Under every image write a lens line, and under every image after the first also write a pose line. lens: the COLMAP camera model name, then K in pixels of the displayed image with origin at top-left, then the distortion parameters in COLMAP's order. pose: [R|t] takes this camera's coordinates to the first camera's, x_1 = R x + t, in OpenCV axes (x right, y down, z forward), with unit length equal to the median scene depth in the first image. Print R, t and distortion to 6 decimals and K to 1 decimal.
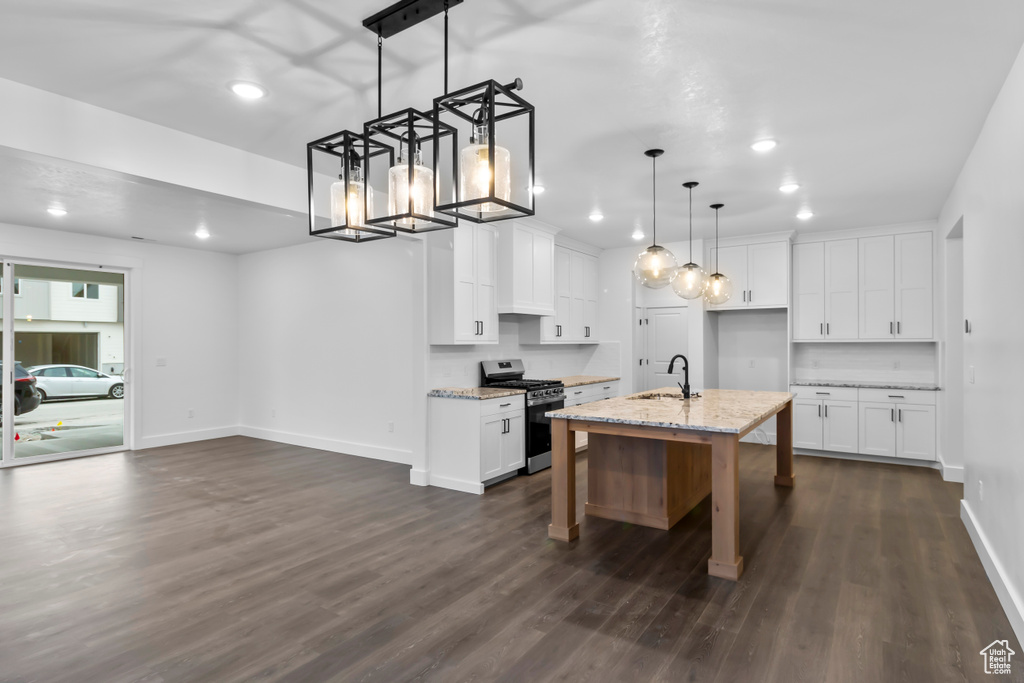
lens RADIAL K [[541.2, 0, 512.0], [0, 541.2, 338.1], [0, 0, 1]] dist [-0.002892, -0.002645]
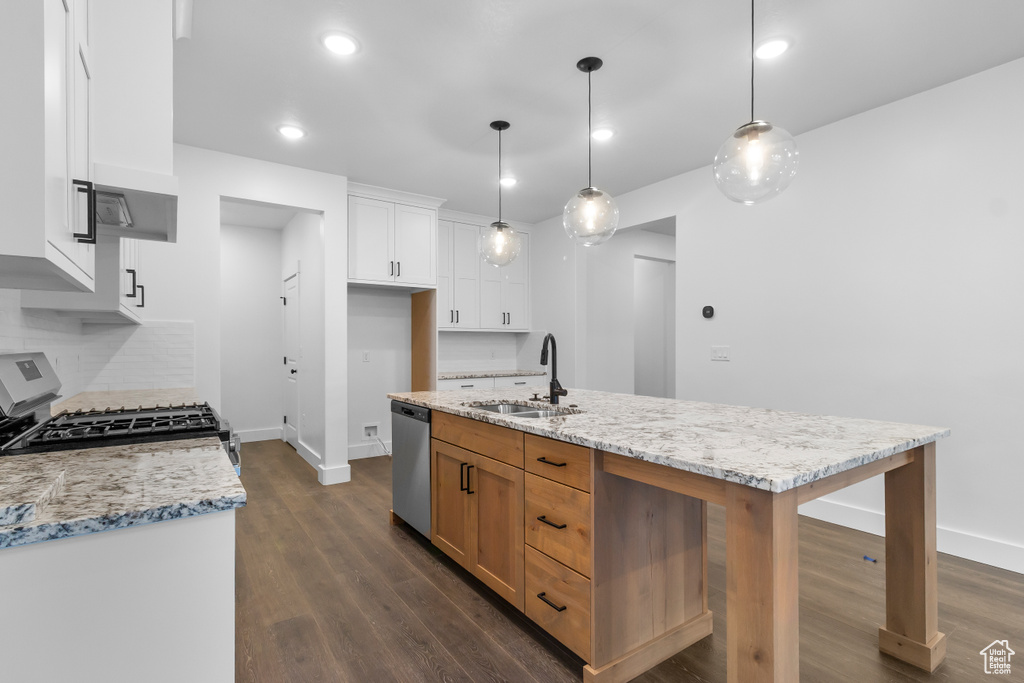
lens RADIAL K [[482.6, 0, 516.3], [0, 482.6, 344.4], [0, 0, 1]] dist [0.011596, -0.000255]
pose [[0.346525, 0.007484, 0.938011, -0.180800], [-0.009446, 0.999945, -0.004489, 0.036607], [-0.937993, -0.007305, 0.346577, 0.686491]]
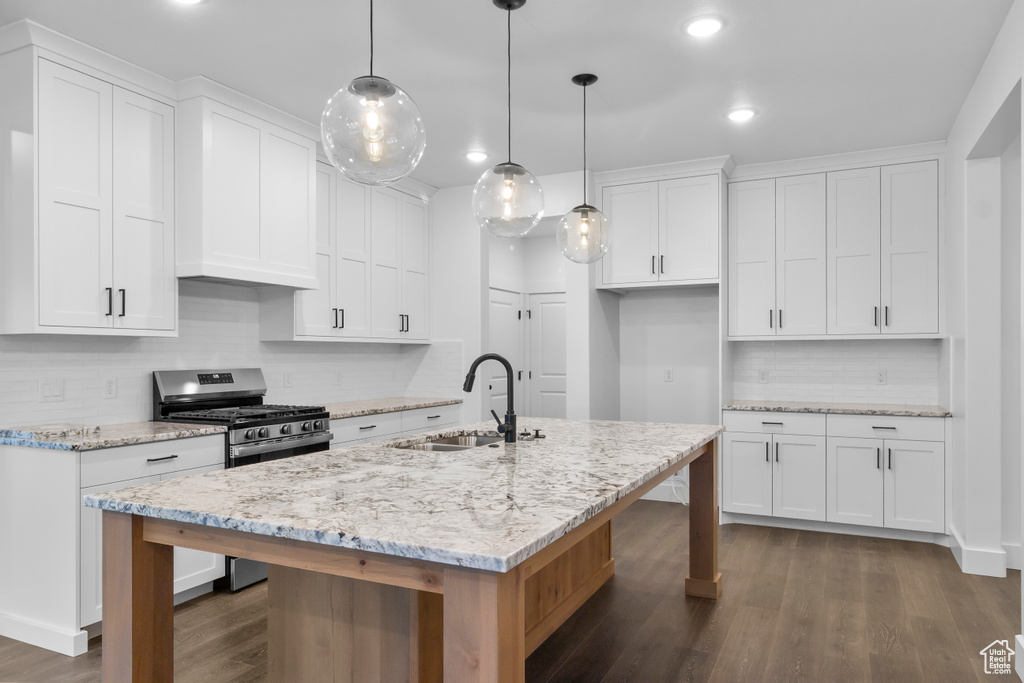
lens RADIAL K [[674.3, 0, 519.4], [0, 674.3, 347.0], [0, 0, 1]] dist [0.006655, -0.000394]
pose [[0.988887, 0.003792, 0.148620, 0.193255], [-0.003353, 0.999989, -0.003207, 0.021011], [-0.148630, 0.002673, 0.988889, 0.311218]]
